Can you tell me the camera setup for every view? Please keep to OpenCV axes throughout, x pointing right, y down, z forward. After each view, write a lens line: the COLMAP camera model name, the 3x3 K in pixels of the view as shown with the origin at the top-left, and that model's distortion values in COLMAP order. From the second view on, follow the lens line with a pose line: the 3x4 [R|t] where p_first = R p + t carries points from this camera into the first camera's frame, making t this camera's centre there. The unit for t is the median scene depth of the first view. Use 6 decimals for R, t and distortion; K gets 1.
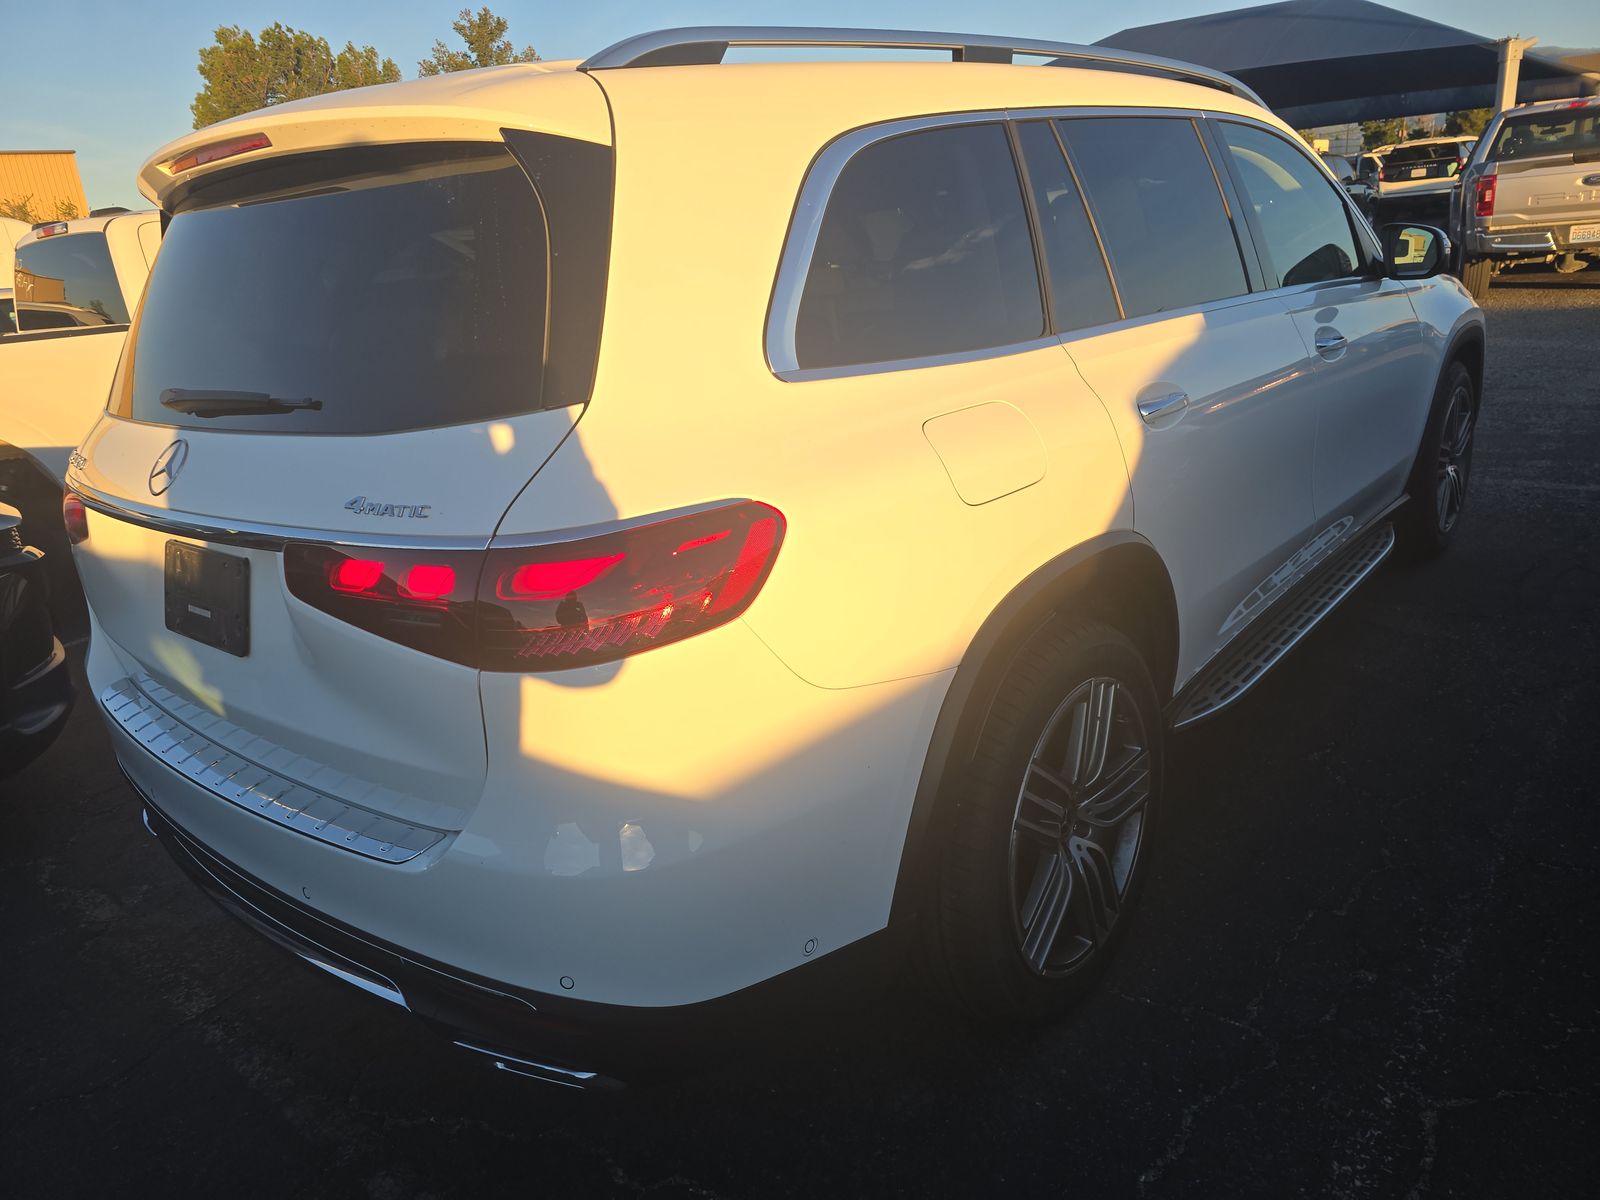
lens RADIAL K [[1074.3, 0, 786.7], [0, 1074.3, 603.5], [0, 0, 1]] dist [0.047245, -0.038779]
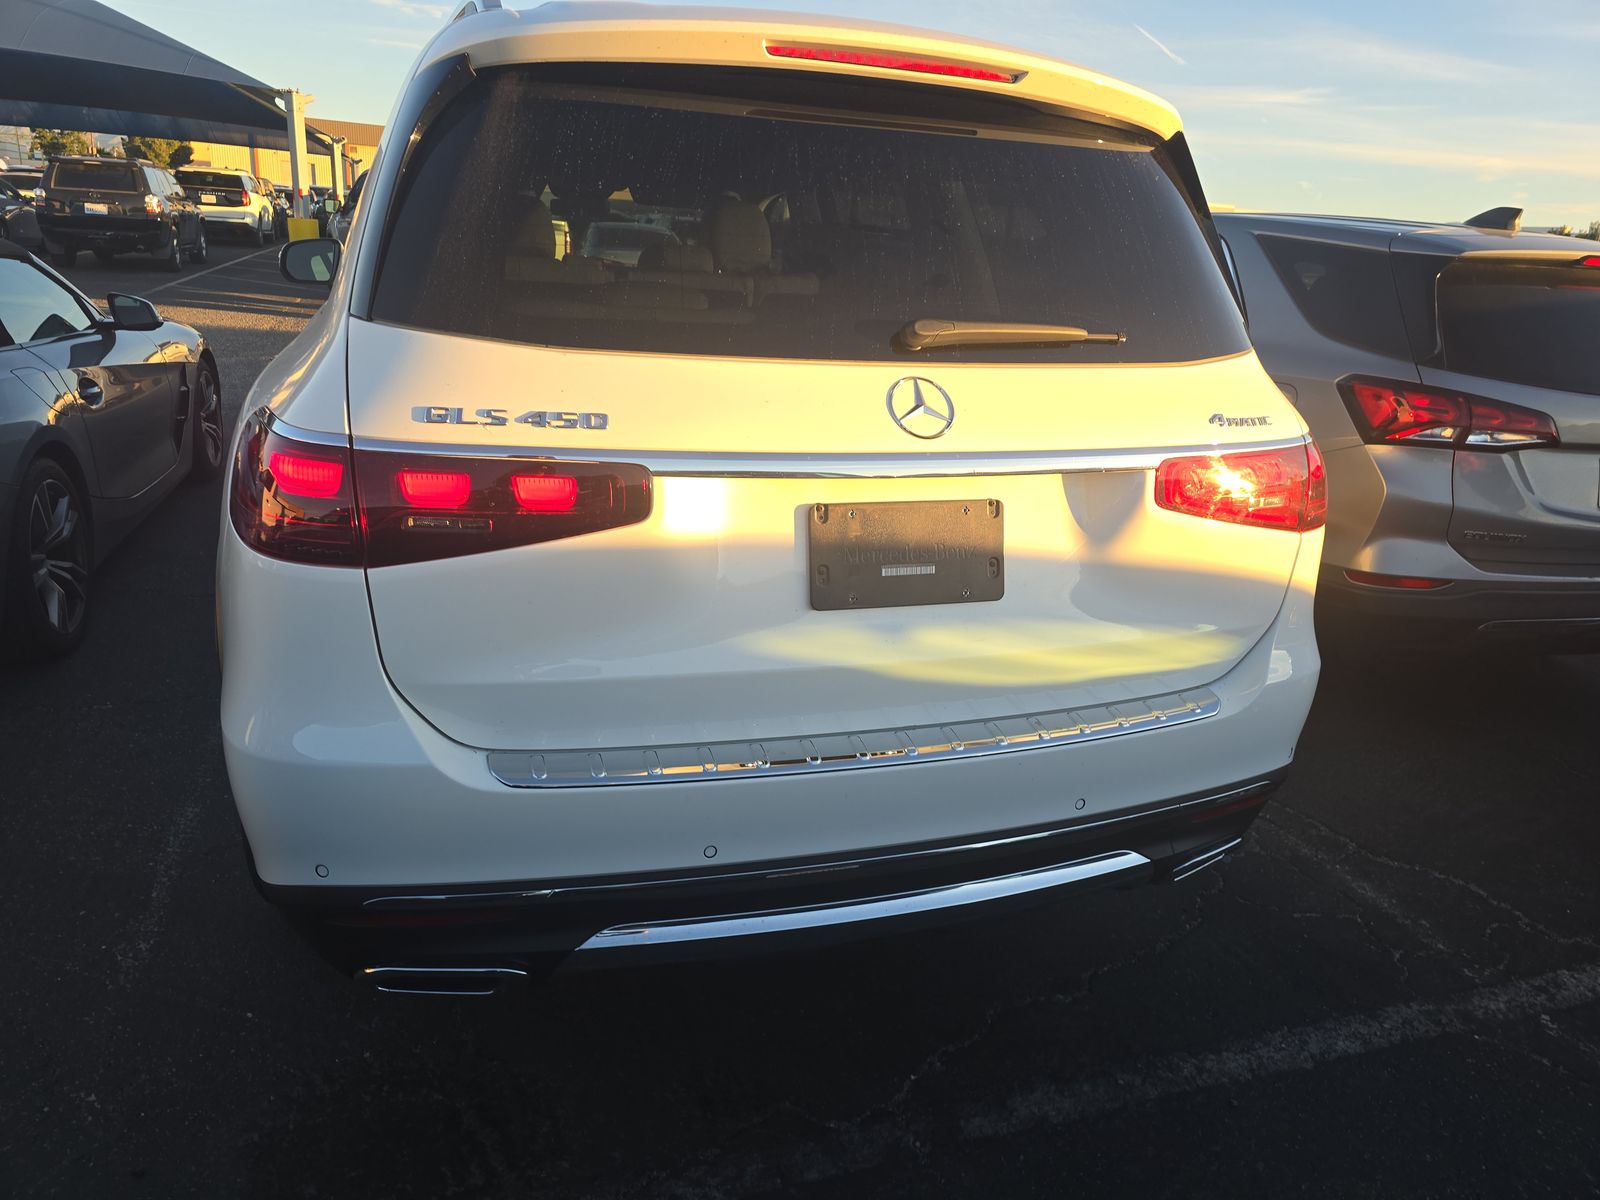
lens RADIAL K [[1074.3, 0, 798.0], [0, 1074.3, 603.1], [0, 0, 1]] dist [0.047245, -0.038779]
pose [[0.500890, -0.156238, 0.851292, -0.208403], [0.174170, 0.981647, 0.077682, -0.007926], [-0.847805, 0.109360, 0.518909, 0.096050]]
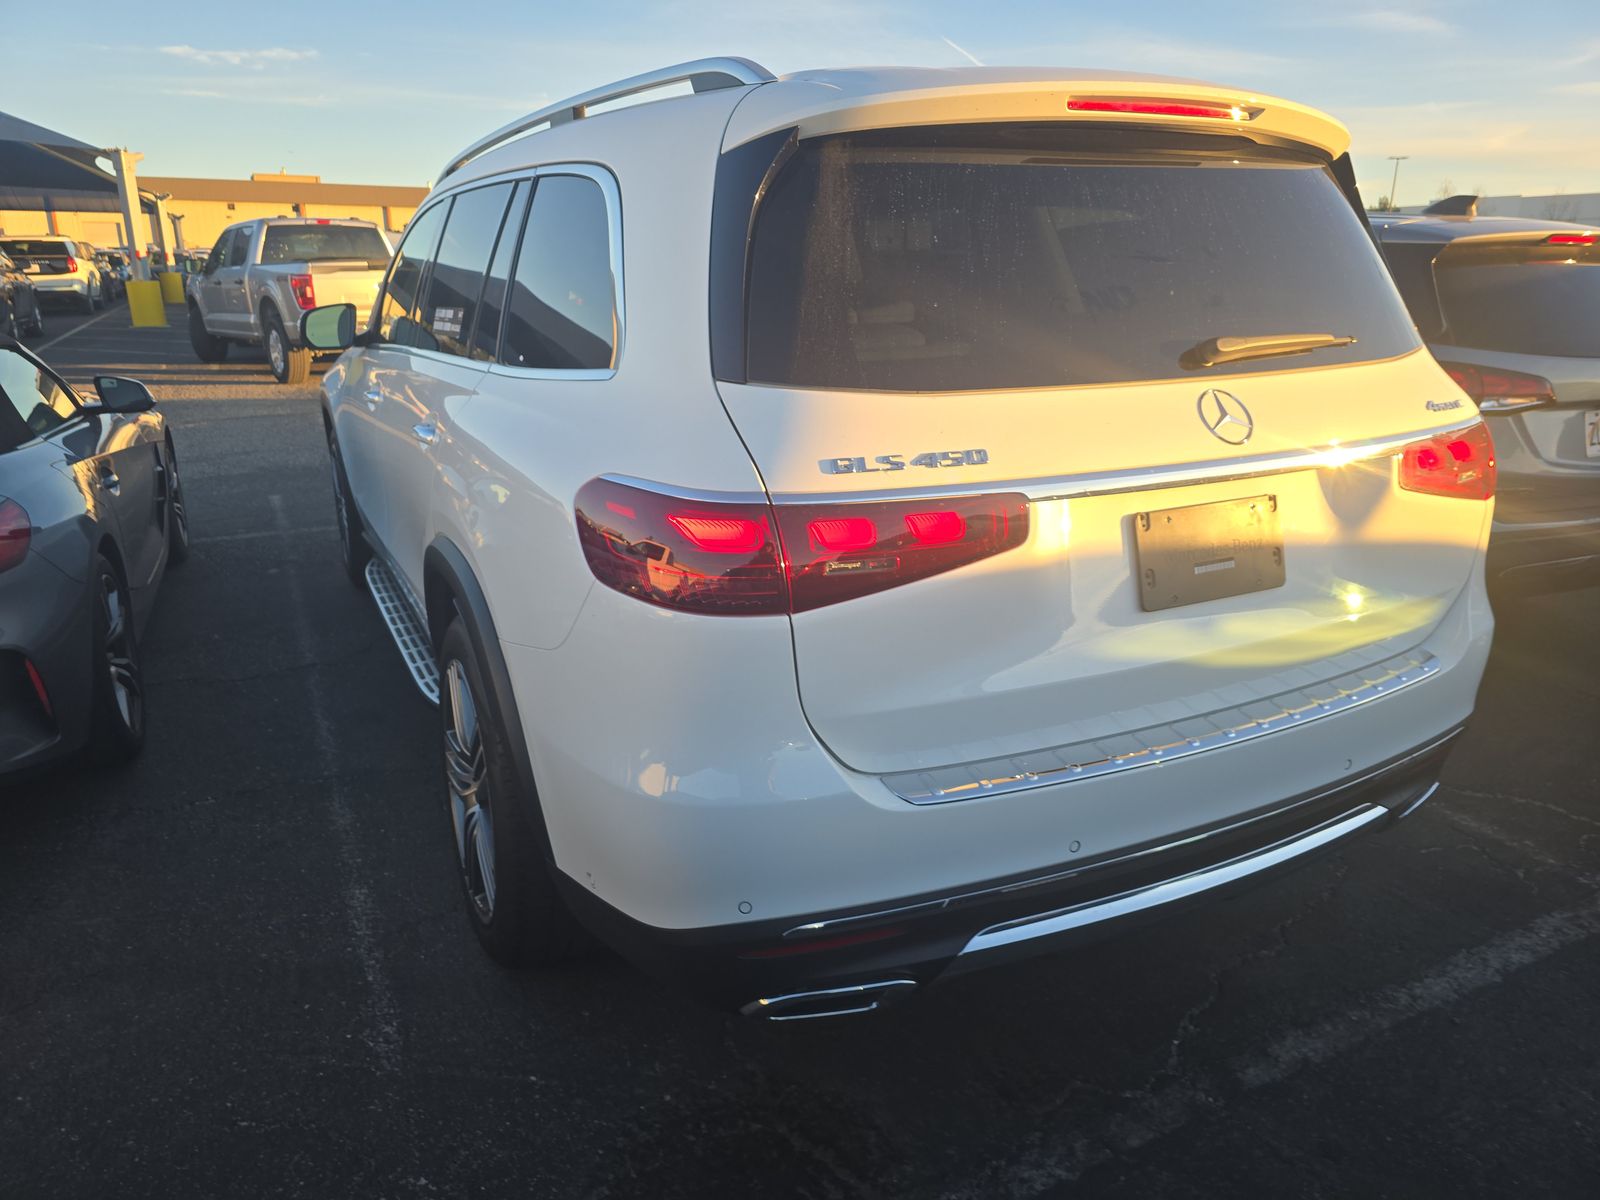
lens RADIAL K [[1074.3, 0, 800.9], [0, 1074.3, 608.8], [0, 0, 1]] dist [0.047245, -0.038779]
pose [[0.384498, -0.192651, 0.902799, -0.242671], [0.269349, 0.958838, 0.089895, -0.022260], [-0.882957, 0.208604, 0.420562, 0.143299]]
